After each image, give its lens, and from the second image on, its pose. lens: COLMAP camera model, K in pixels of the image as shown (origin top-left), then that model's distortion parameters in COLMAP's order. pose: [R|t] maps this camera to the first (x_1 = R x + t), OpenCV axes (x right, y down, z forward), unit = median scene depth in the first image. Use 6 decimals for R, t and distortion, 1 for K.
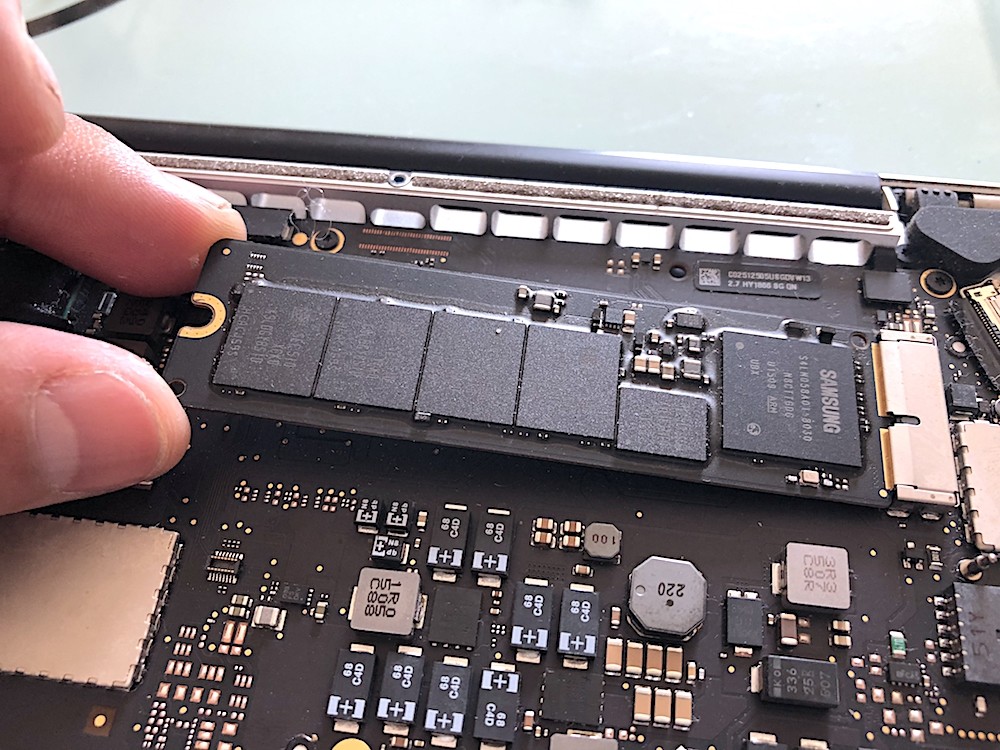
lens RADIAL K [[867.0, 0, 497.4], [0, 867.0, 369.6], [0, 0, 1]] dist [-0.037640, 0.013608]
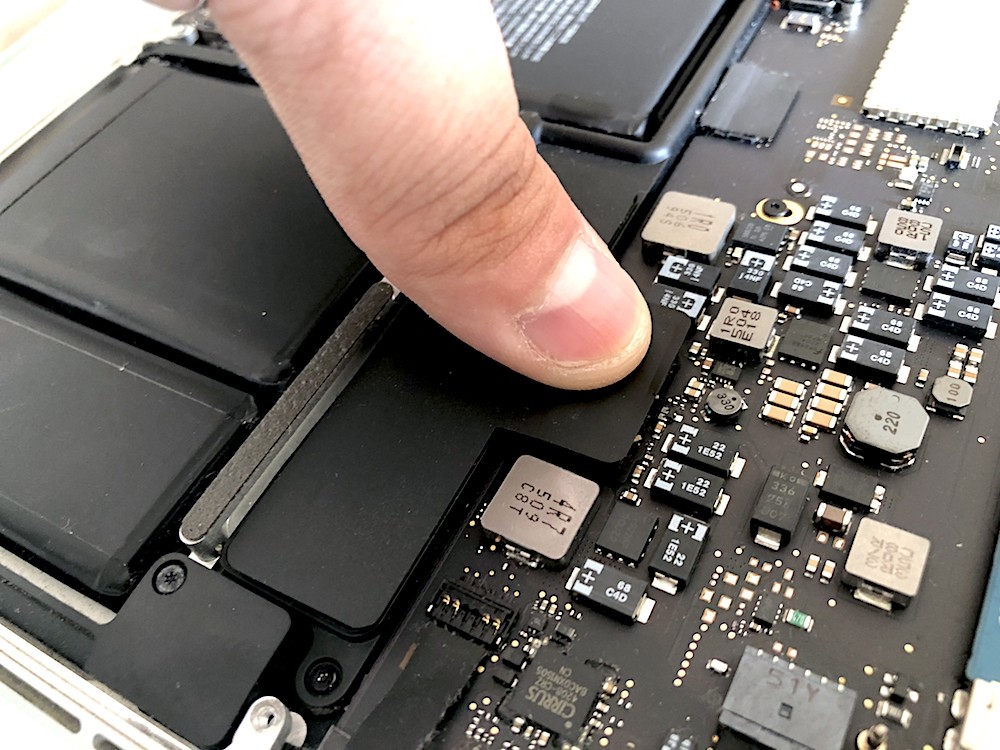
lens RADIAL K [[867.0, 0, 503.1], [0, 867.0, 371.2], [0, 0, 1]] dist [-0.037640, 0.013608]
pose [[-0.348088, 0.787169, -0.509117, 0.789234], [-0.730999, 0.112096, 0.673108, -0.093771], [0.586920, 0.606465, 0.536400, 0.147198]]
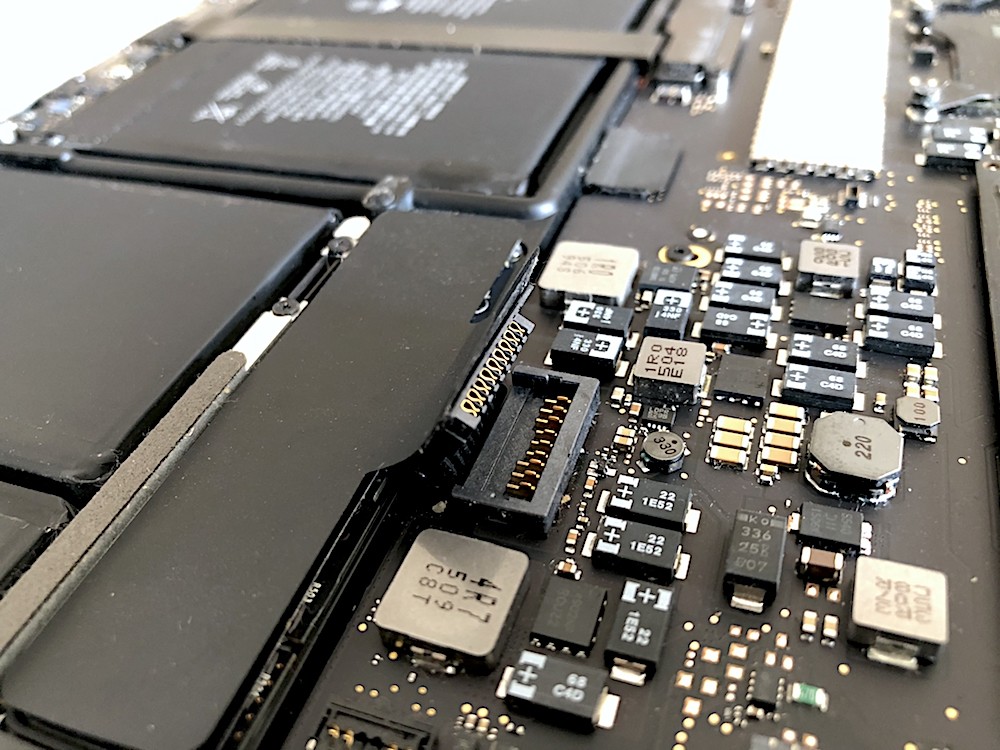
lens RADIAL K [[867.0, 0, 503.6], [0, 867.0, 376.2], [0, 0, 1]] dist [-0.037640, 0.013608]
pose [[-0.200926, 0.685884, -0.699423, 0.779655], [-0.806404, 0.289566, 0.515620, 0.079053], [0.556185, 0.667619, 0.494918, 0.322118]]
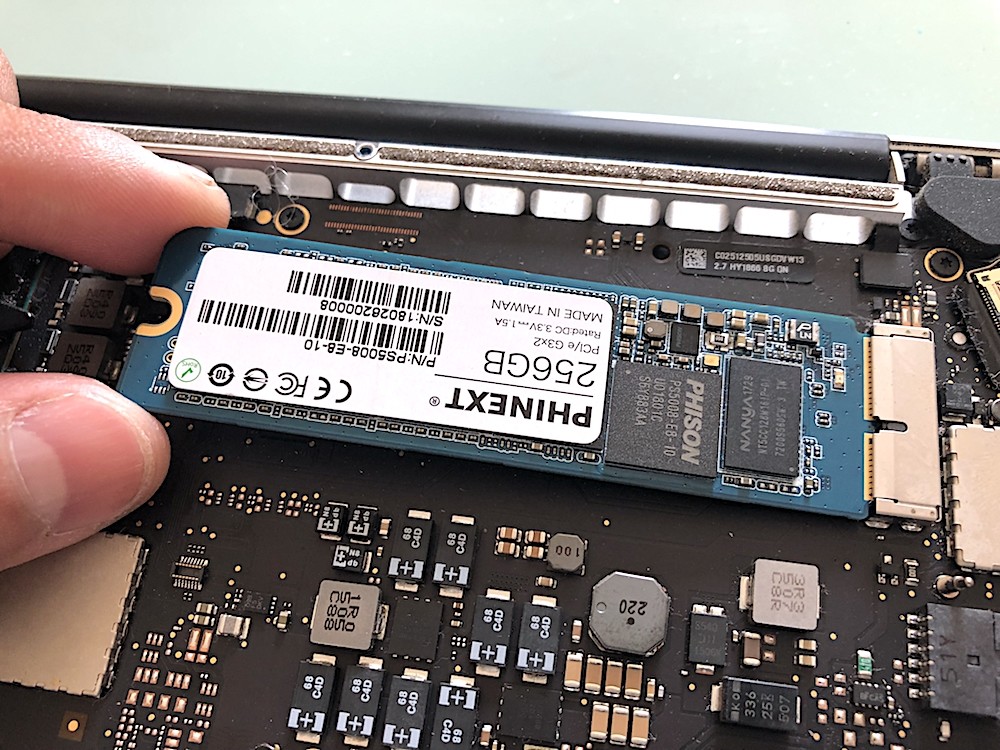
lens RADIAL K [[867.0, 0, 499.0], [0, 867.0, 375.0], [0, 0, 1]] dist [-0.037640, 0.013608]
pose [[0.999038, -0.003451, -0.043710, 0.089052], [0.009574, 0.990011, 0.140667, -0.139010], [0.042788, -0.140950, 0.989092, 0.057938]]
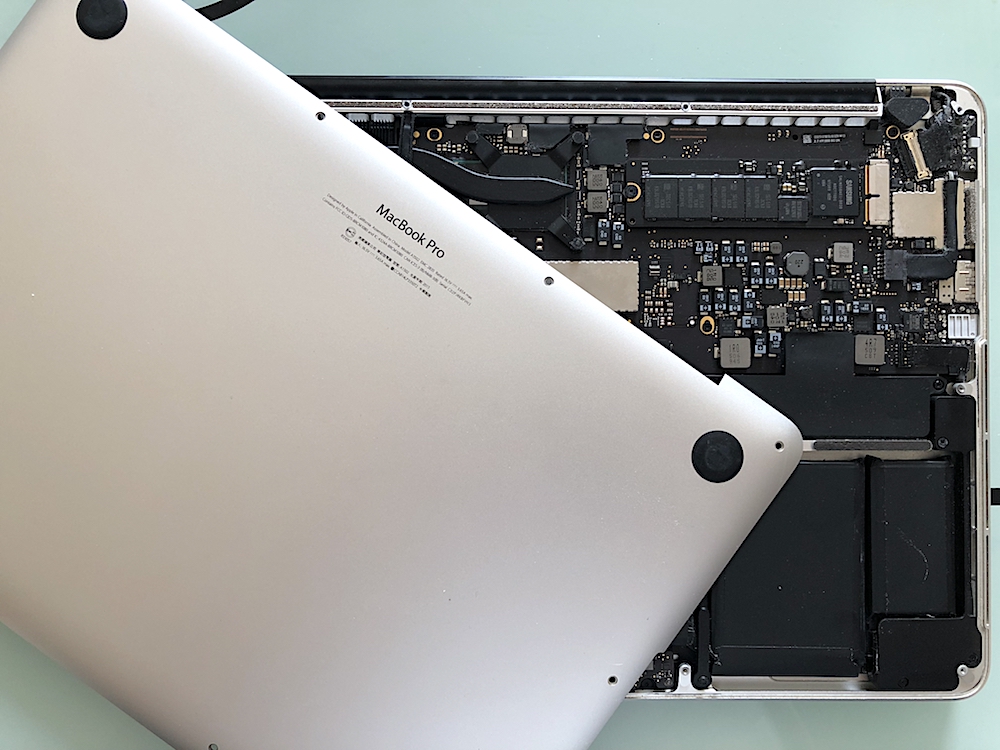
lens RADIAL K [[867.0, 0, 491.0], [0, 867.0, 380.7], [0, 0, 1]] dist [-0.037640, 0.013608]
pose [[0.991283, -0.129064, 0.026472, -1.042909], [0.098308, 0.858346, 0.503565, -1.061829], [-0.087714, -0.496573, 0.863551, -1.838767]]
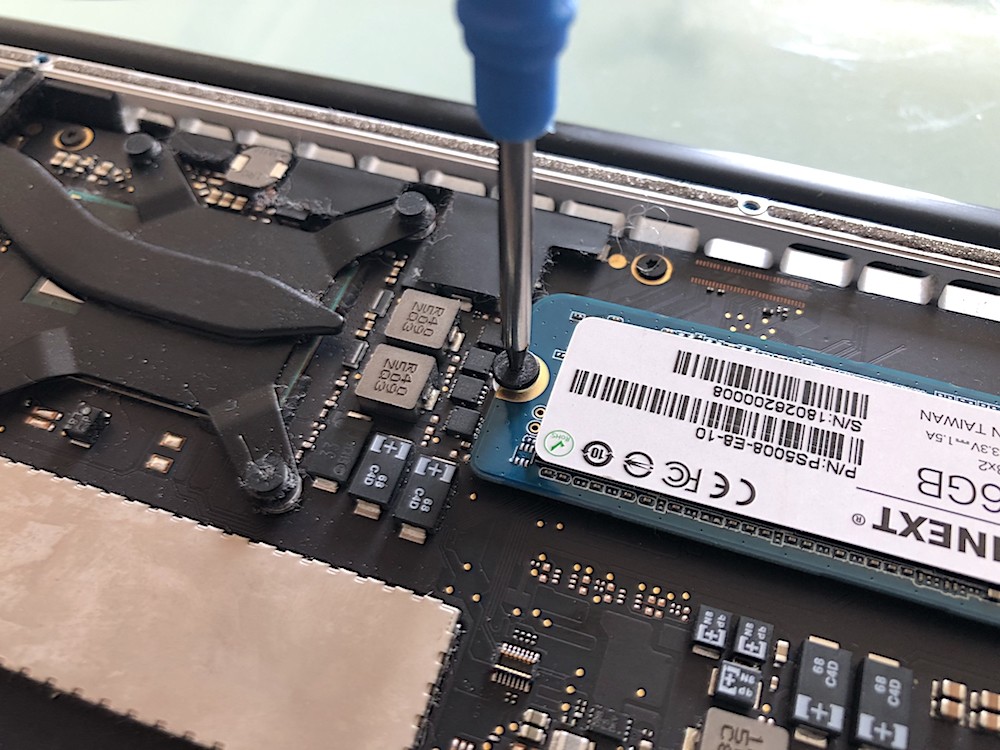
lens RADIAL K [[867.0, 0, 499.4], [0, 867.0, 376.3], [0, 0, 1]] dist [-0.037640, 0.013608]
pose [[0.981005, 0.157903, -0.112676, -0.287977], [-0.162881, 0.985975, -0.036370, 0.005423], [0.105353, 0.054032, 0.992966, 0.229299]]
